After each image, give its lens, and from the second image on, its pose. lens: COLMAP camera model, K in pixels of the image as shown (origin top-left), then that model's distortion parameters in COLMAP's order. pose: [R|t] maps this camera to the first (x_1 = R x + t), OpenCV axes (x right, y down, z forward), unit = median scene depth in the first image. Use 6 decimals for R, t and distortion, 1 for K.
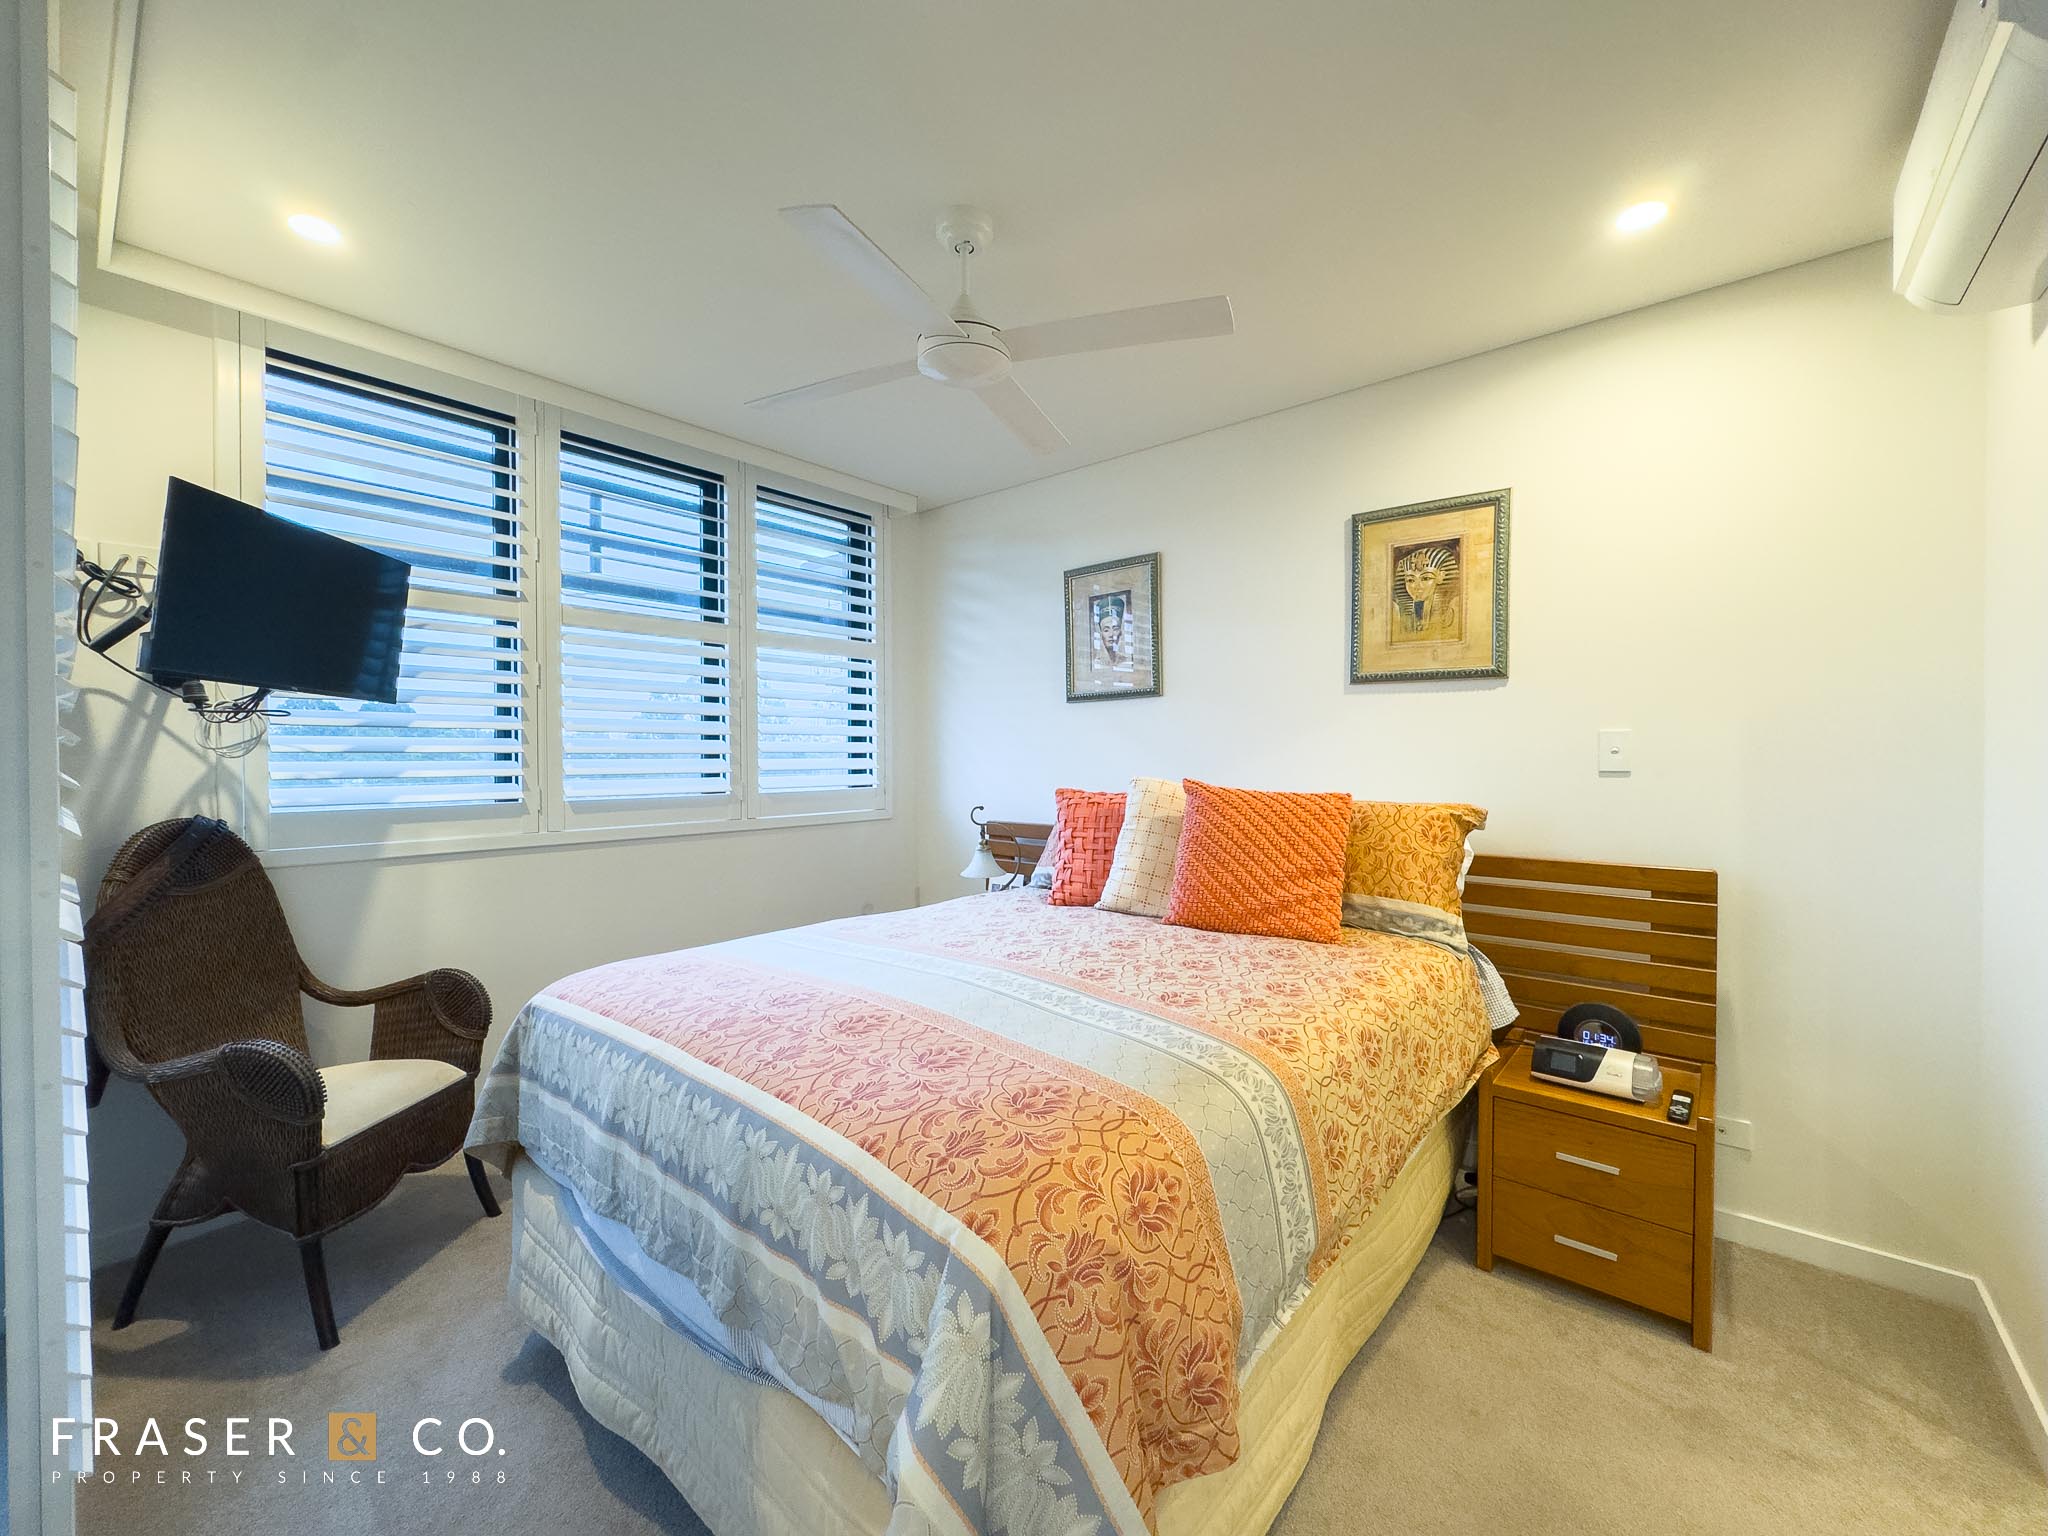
lens RADIAL K [[818.8, 0, 1030.8], [0, 818.8, 785.2], [0, 0, 1]] dist [-0.003142, -0.000109]
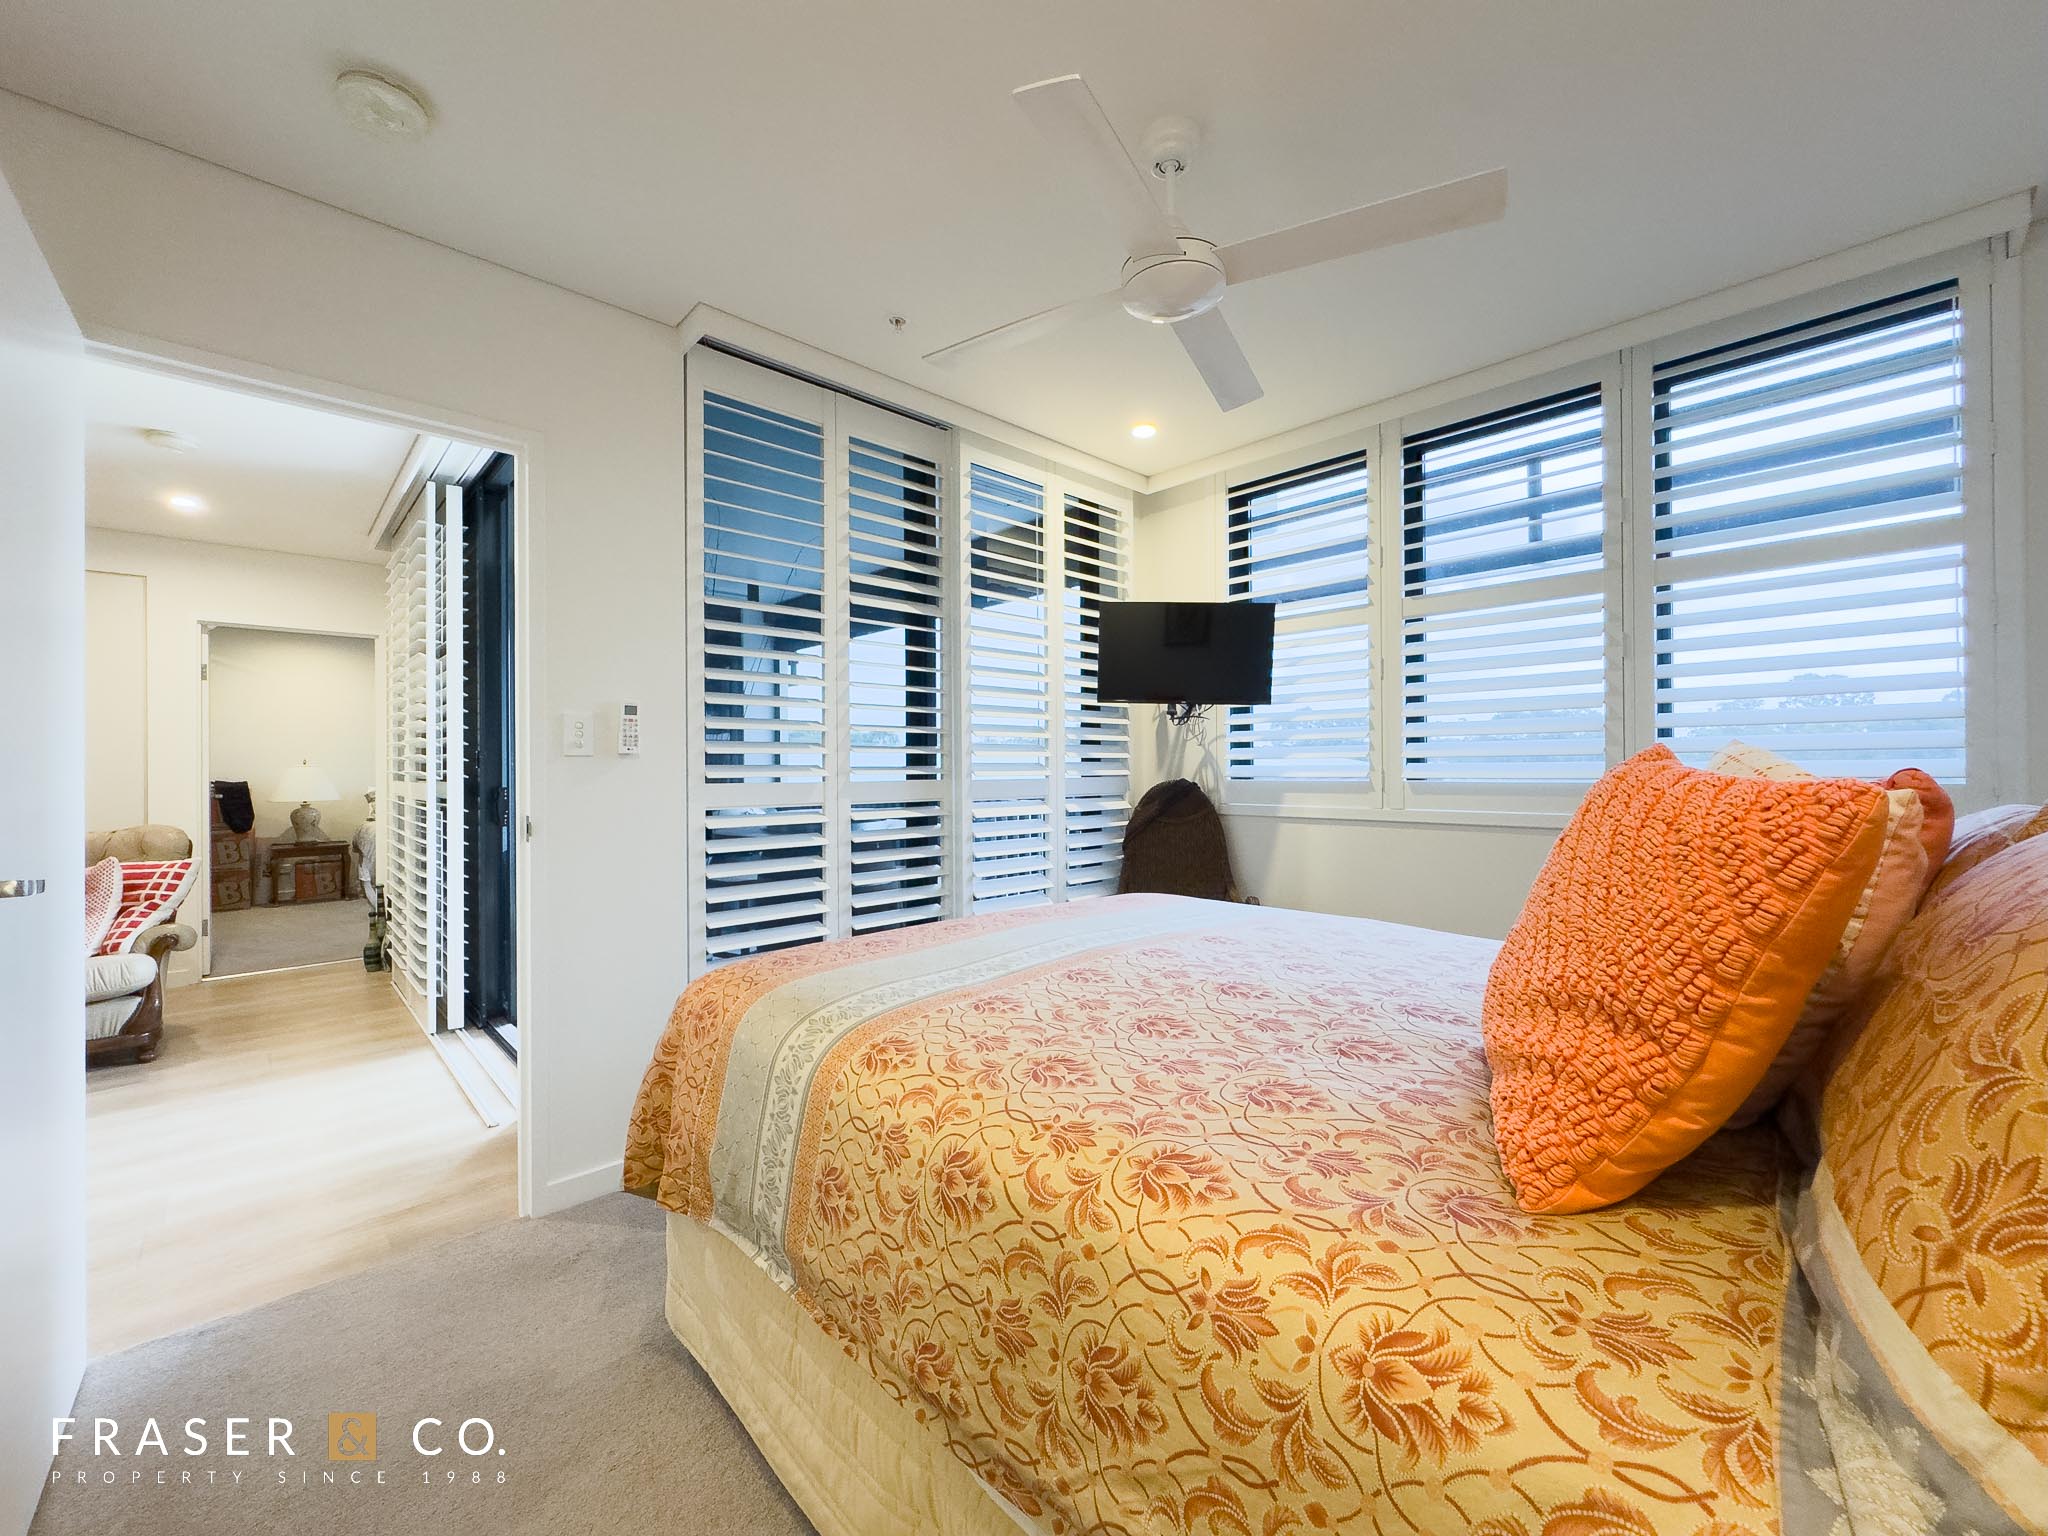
lens RADIAL K [[818.8, 0, 1006.0], [0, 818.8, 755.5], [0, 0, 1]] dist [-0.003142, -0.000109]
pose [[-0.135803, -0.012033, -0.990663, 0.103769], [-0.019473, 0.999765, -0.009474, 0.001381], [0.990544, 0.018004, -0.136005, 0.114646]]
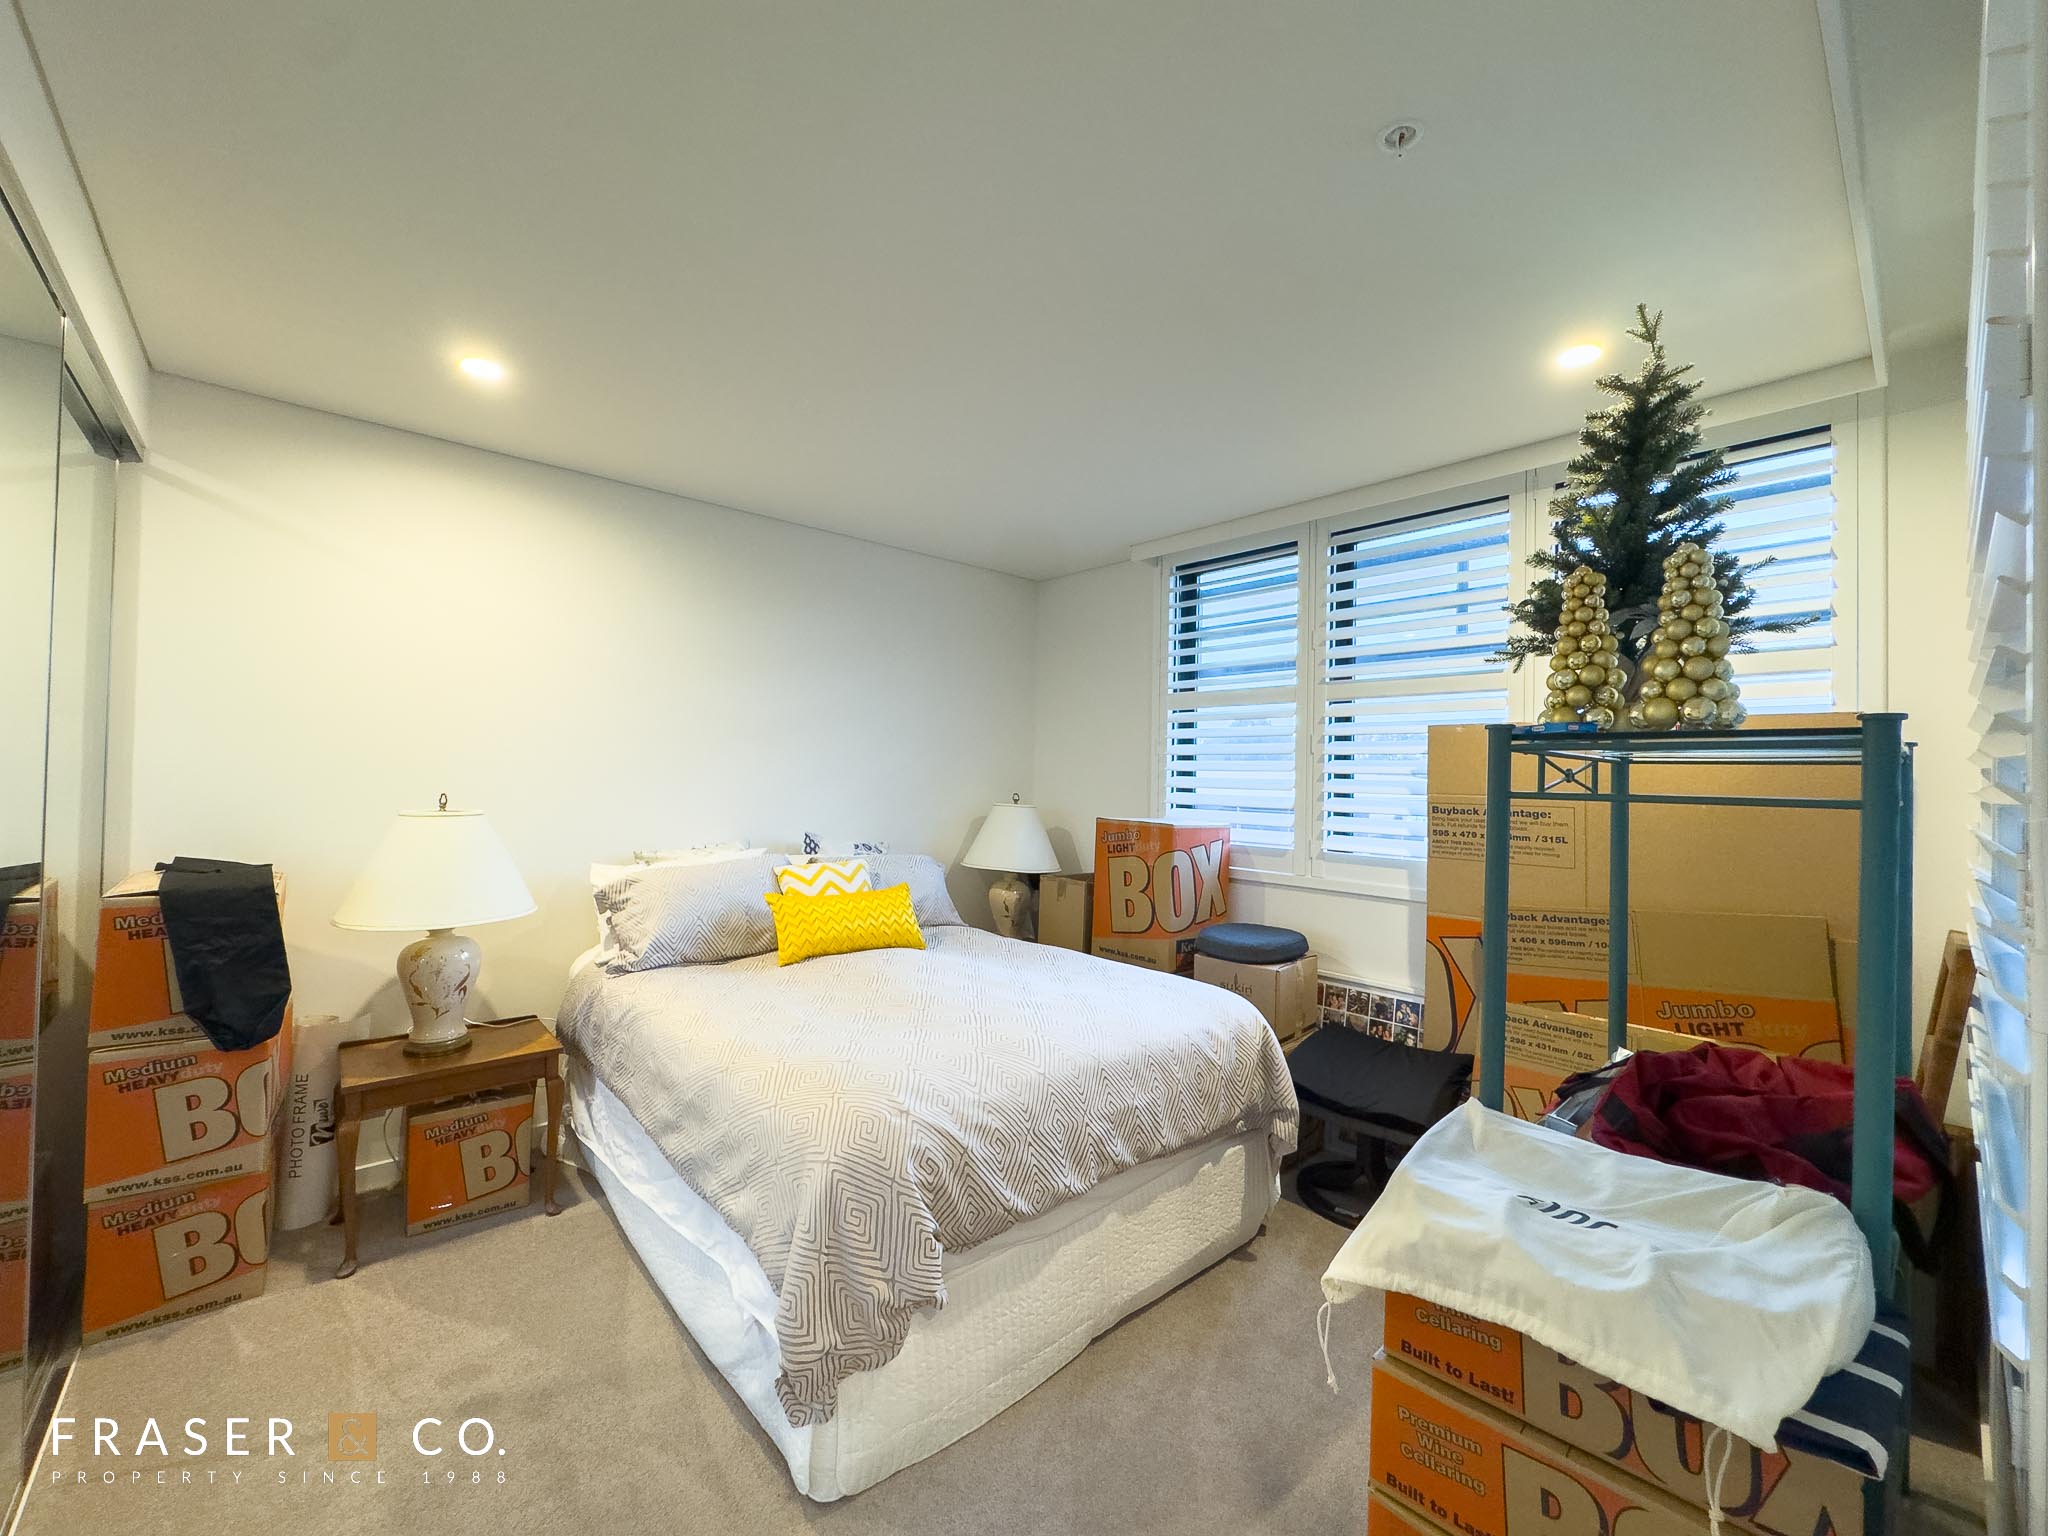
lens RADIAL K [[818.8, 0, 1024.3], [0, 818.8, 765.5], [0, 0, 1]] dist [-0.003142, -0.000109]
pose [[-0.148438, -0.021808, -0.988681, -1.086933], [-0.053483, 0.998471, -0.013994, -0.017435], [0.987474, 0.050800, -0.149377, -1.333486]]
